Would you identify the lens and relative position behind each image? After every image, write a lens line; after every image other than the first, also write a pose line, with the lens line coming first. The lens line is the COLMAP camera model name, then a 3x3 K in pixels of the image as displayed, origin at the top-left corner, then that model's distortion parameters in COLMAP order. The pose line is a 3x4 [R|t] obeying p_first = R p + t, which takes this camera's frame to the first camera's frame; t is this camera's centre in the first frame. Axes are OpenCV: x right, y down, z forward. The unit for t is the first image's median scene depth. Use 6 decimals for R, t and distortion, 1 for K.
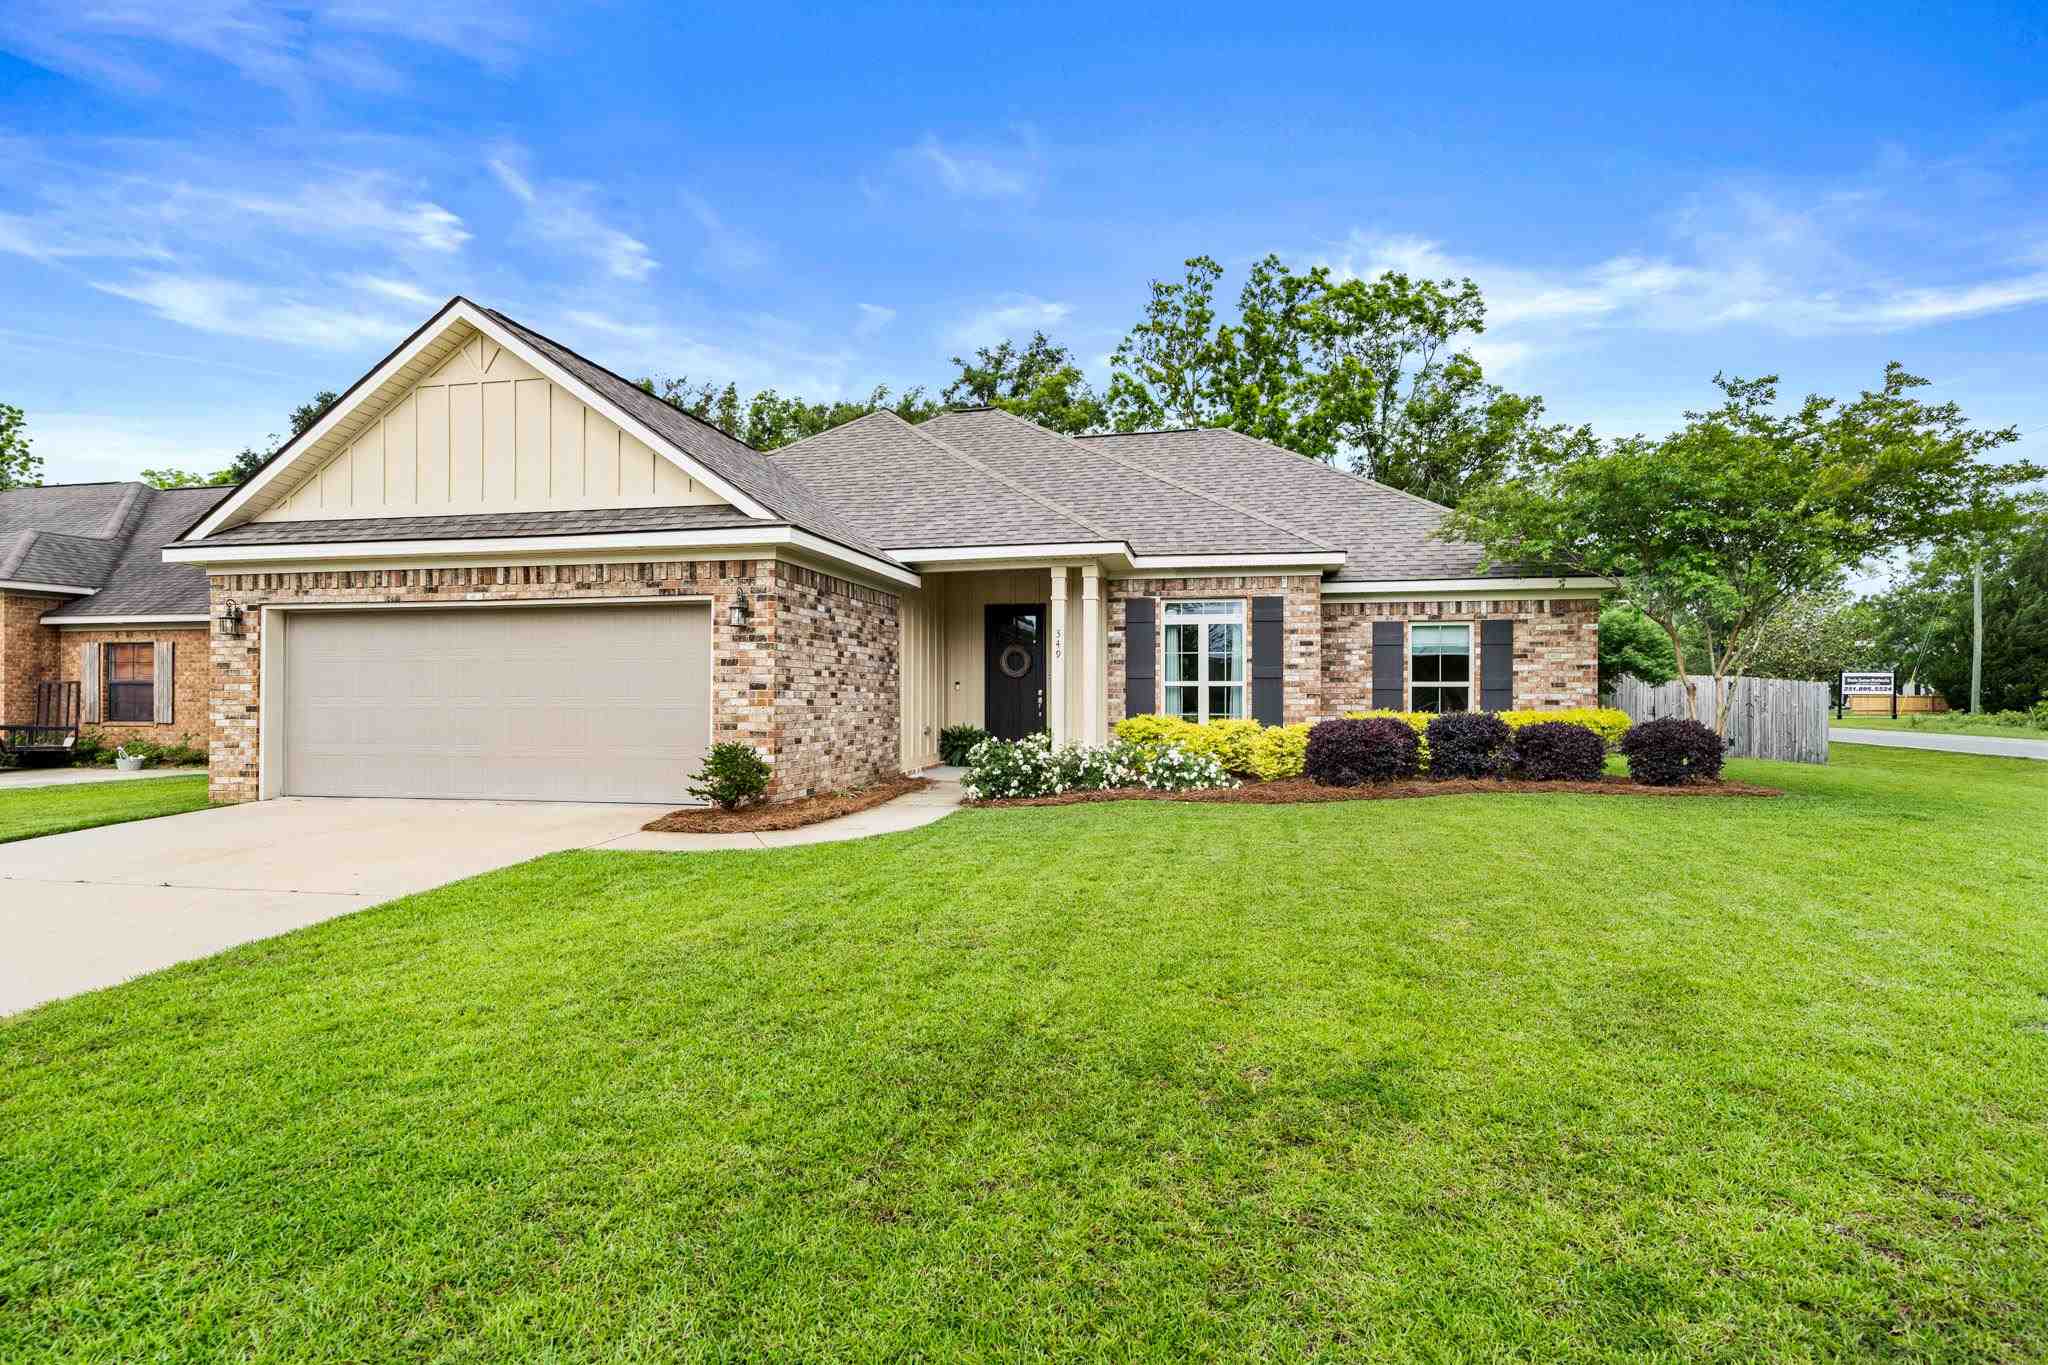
lens RADIAL K [[1050.5, 0, 1033.0], [0, 1050.5, 677.9], [0, 0, 1]] dist [-0.002042, 0.000844]
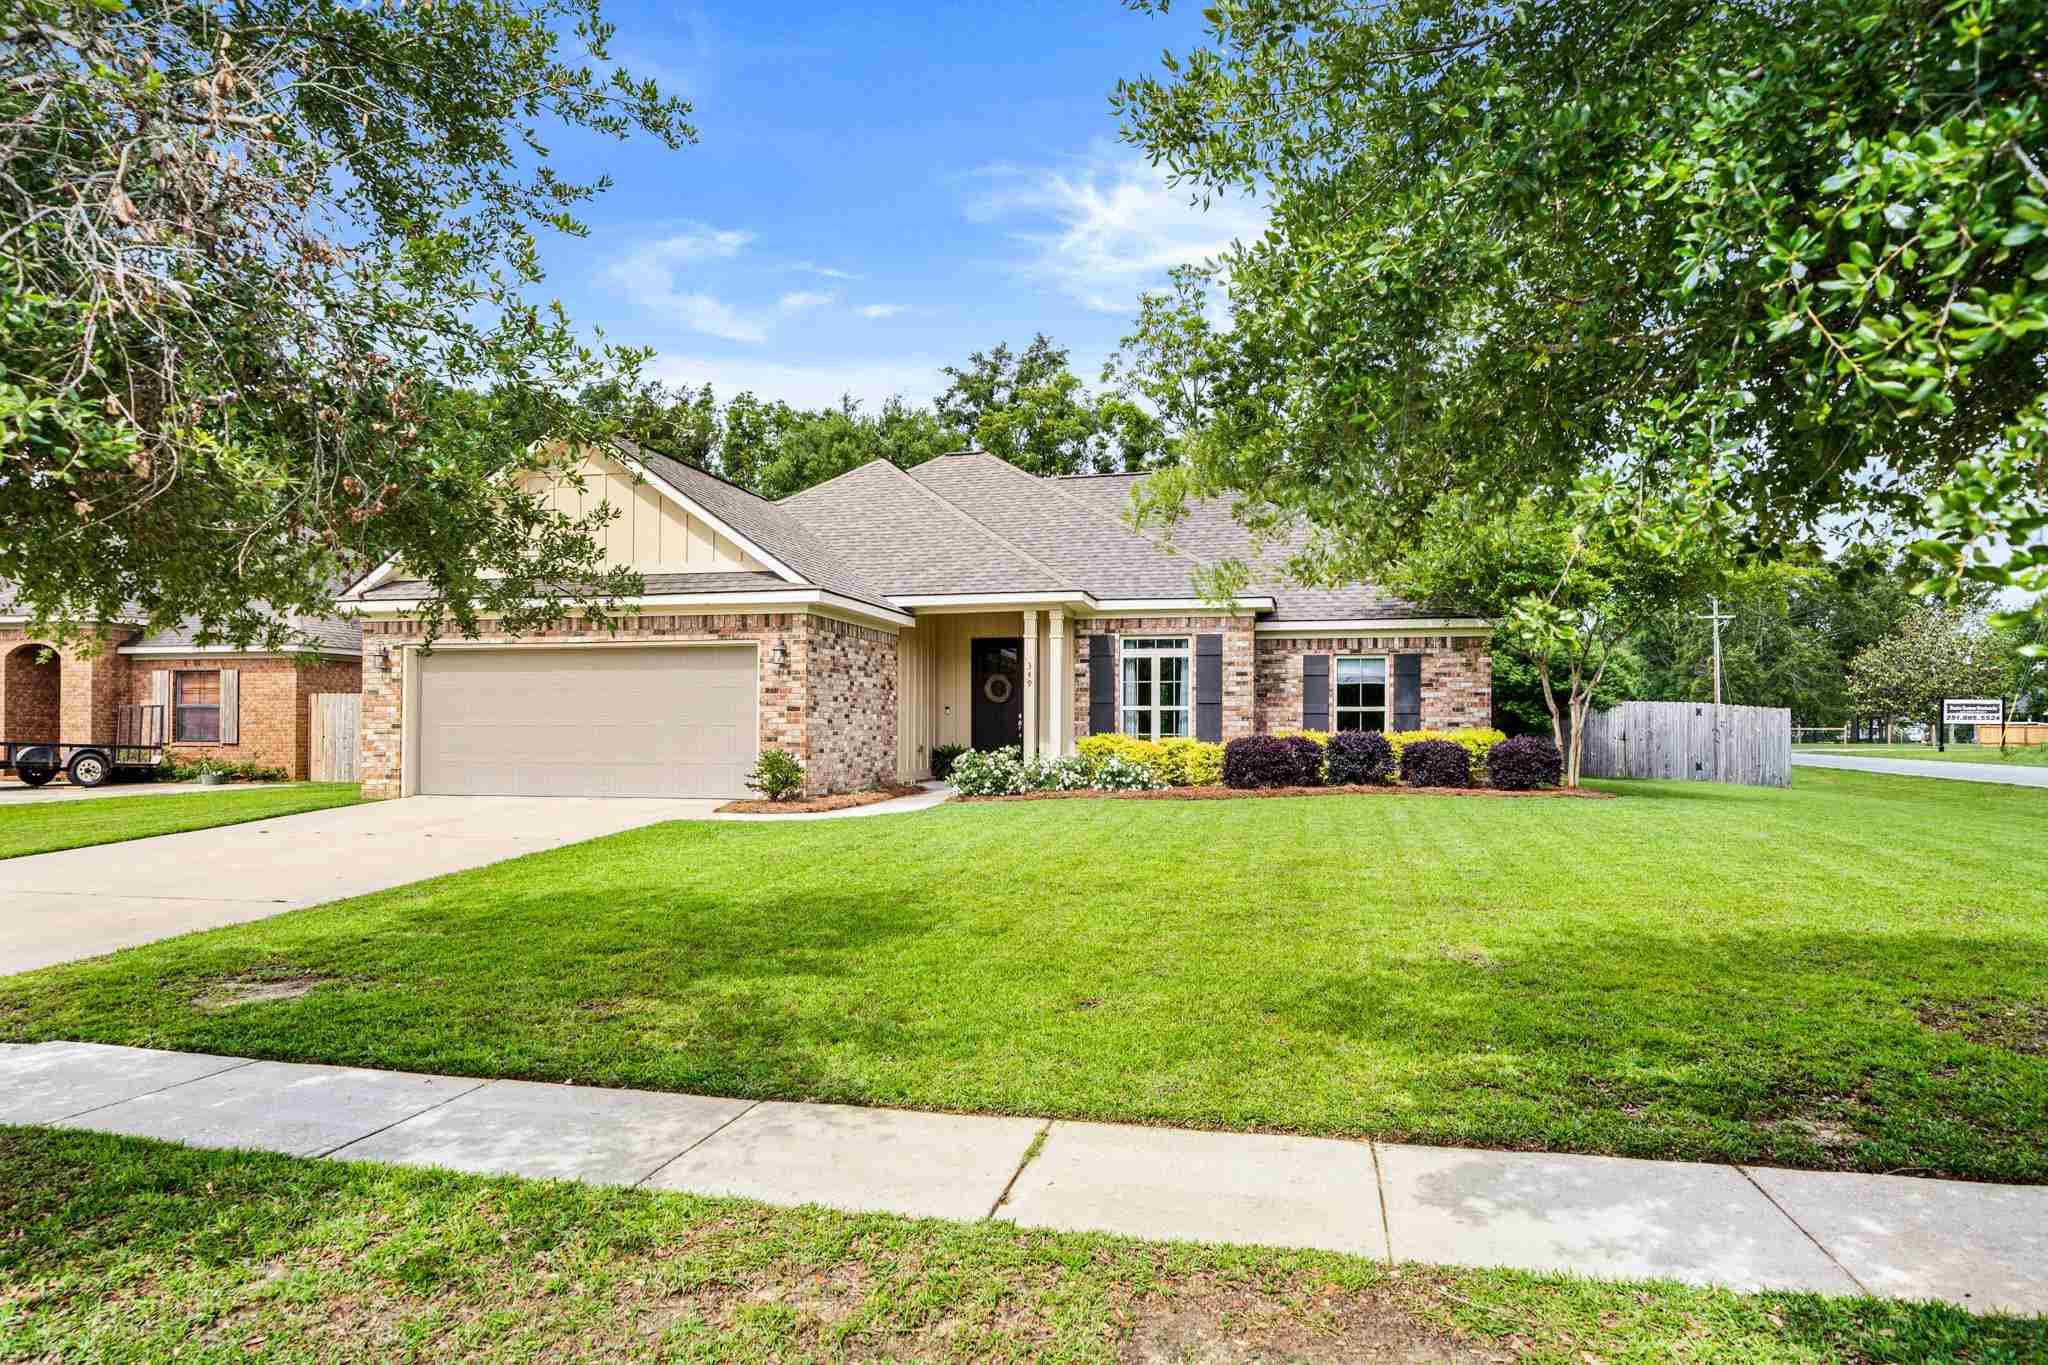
lens RADIAL K [[1236.0, 0, 1024.0], [0, 1236.0, 695.6], [0, 0, 1]] dist [0.006282, 0.000066]
pose [[0.999879, 0.000823, -0.015558, 0.037617], [-0.000939, 0.999972, -0.007454, 0.001873], [0.015551, 0.007467, 0.999851, -0.390689]]
